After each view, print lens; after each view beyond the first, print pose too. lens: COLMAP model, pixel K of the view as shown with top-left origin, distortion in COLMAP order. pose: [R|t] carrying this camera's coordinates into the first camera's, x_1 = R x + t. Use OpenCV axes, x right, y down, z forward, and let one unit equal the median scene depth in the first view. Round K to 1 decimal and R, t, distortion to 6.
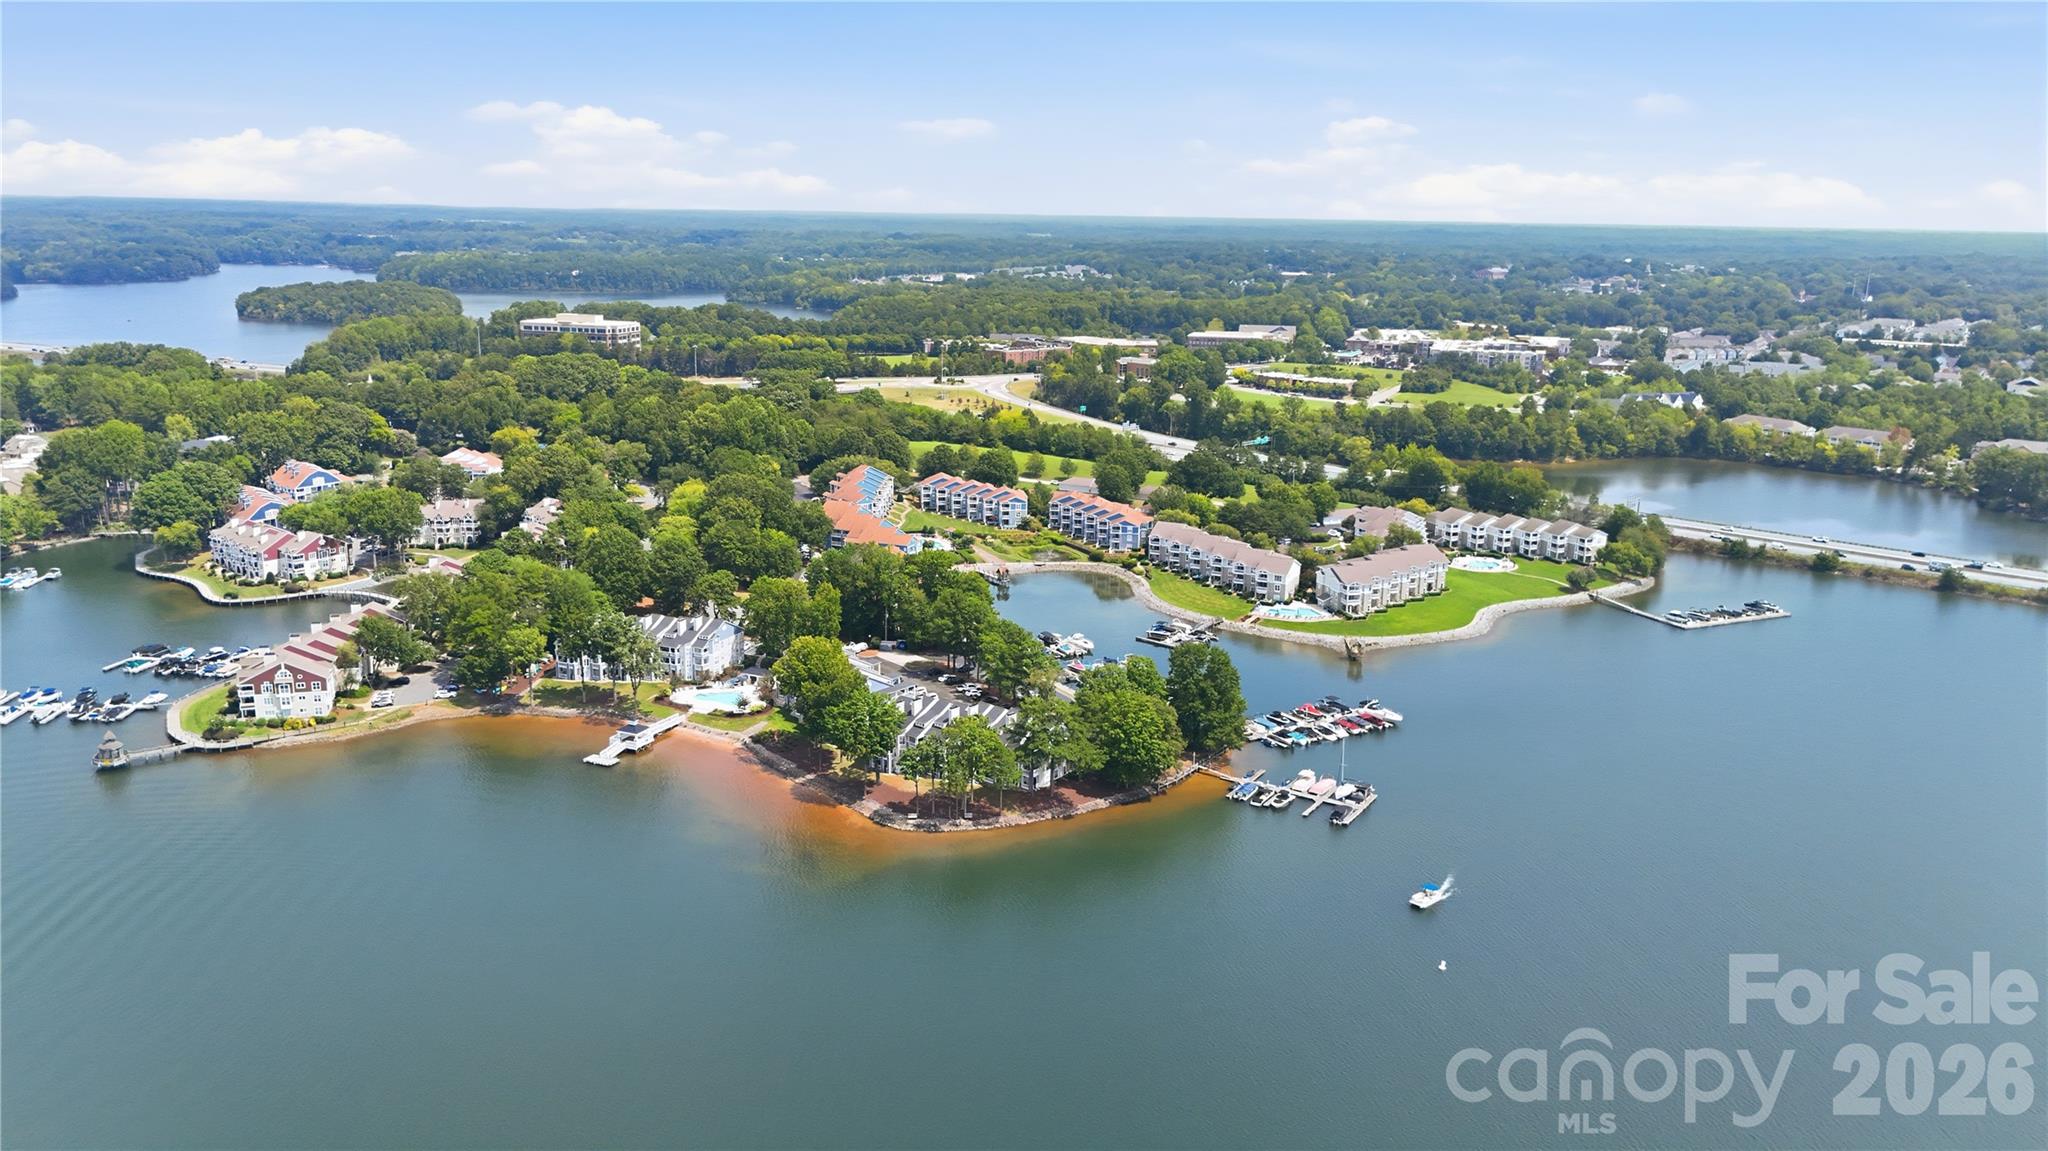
lens RADIAL K [[1500.7, 0, 1024.0], [0, 1500.7, 575.5], [0, 0, 1]] dist [0.110066, -0.139962]
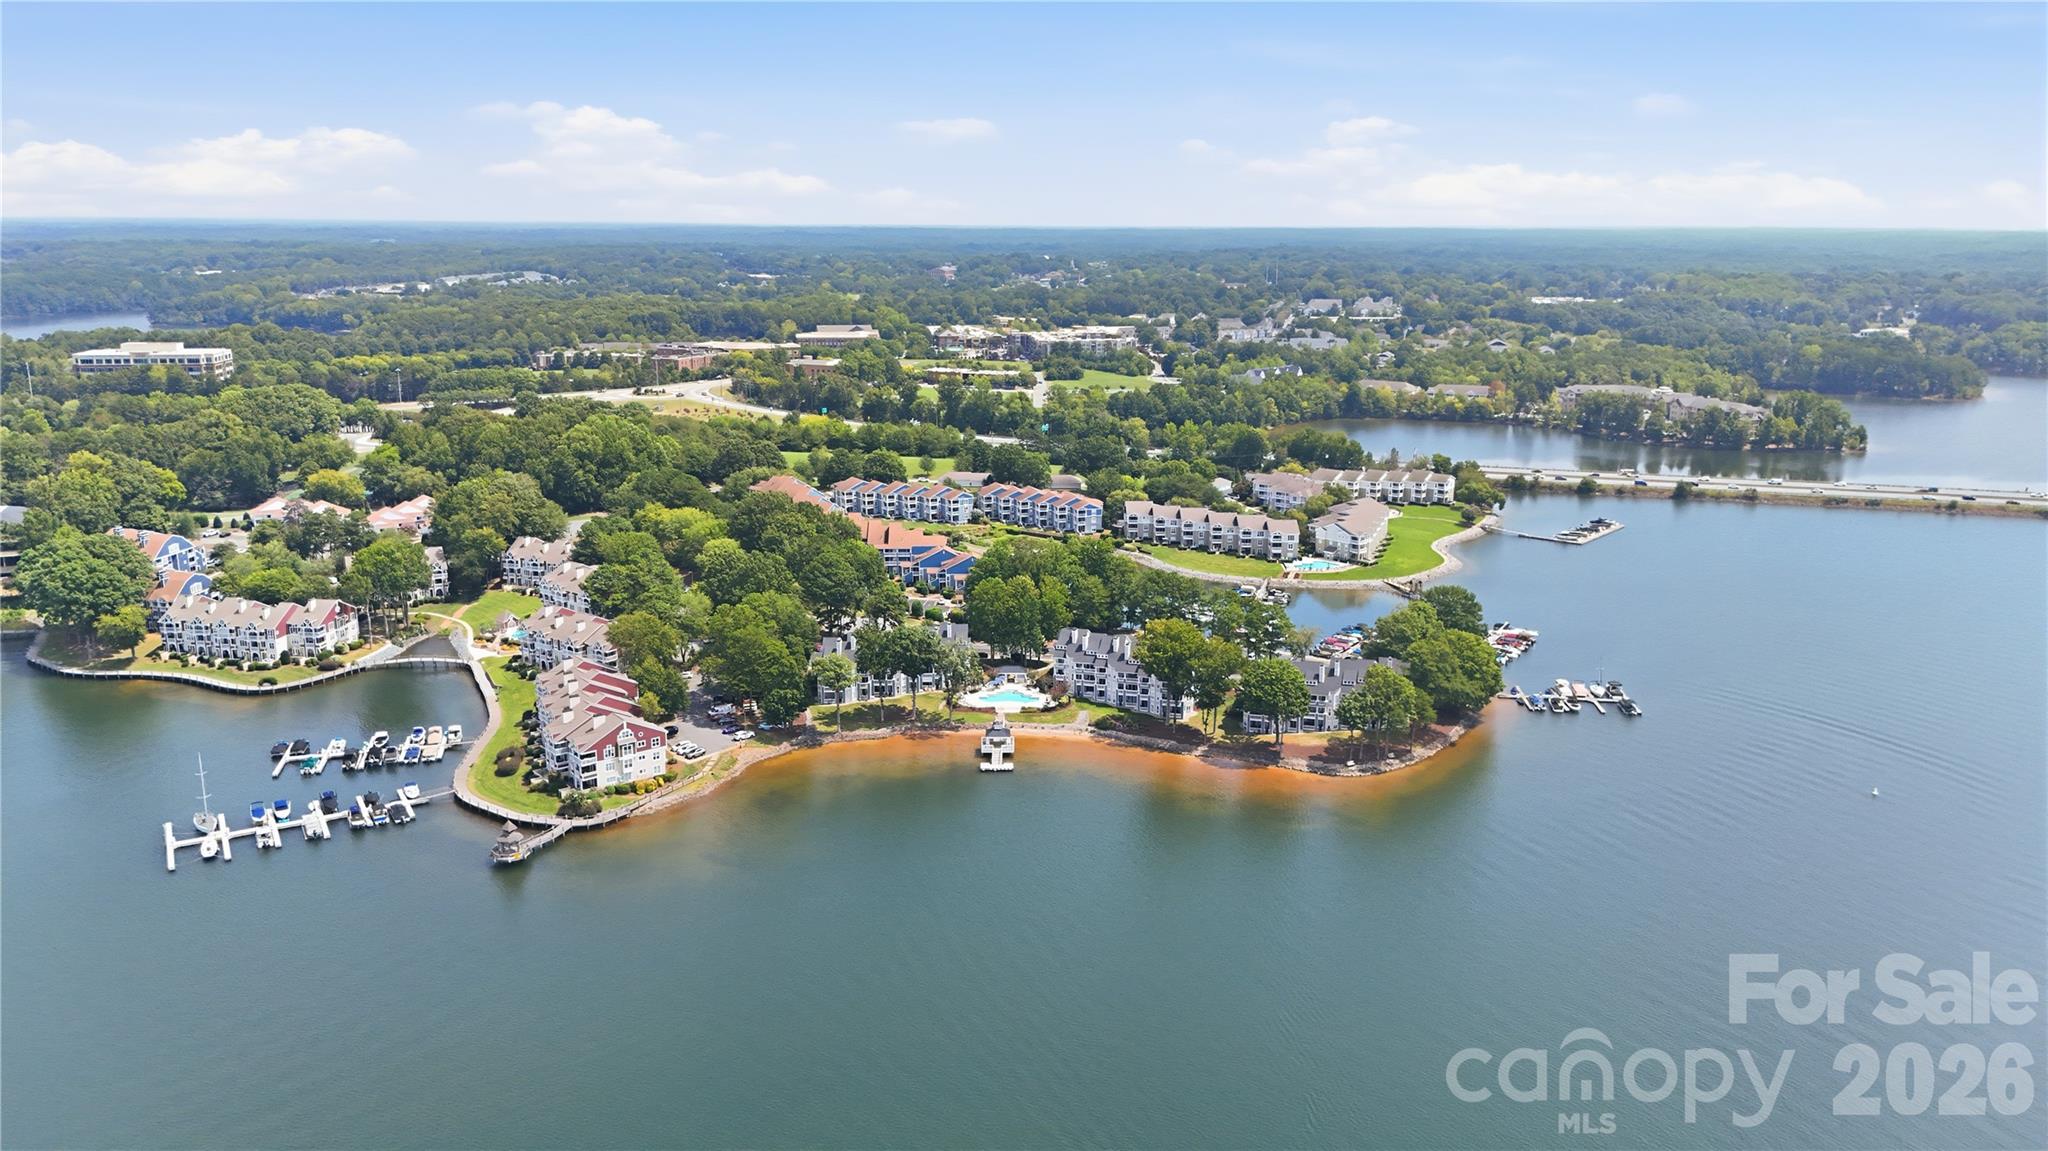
lens RADIAL K [[1500.7, 0, 1024.0], [0, 1500.7, 575.5], [0, 0, 1]] dist [0.110066, -0.139962]
pose [[0.909048, -0.110722, 0.401711, -0.437480], [0.111576, 0.993527, 0.021353, -0.015277], [-0.401475, 0.025411, 0.915517, 0.057641]]
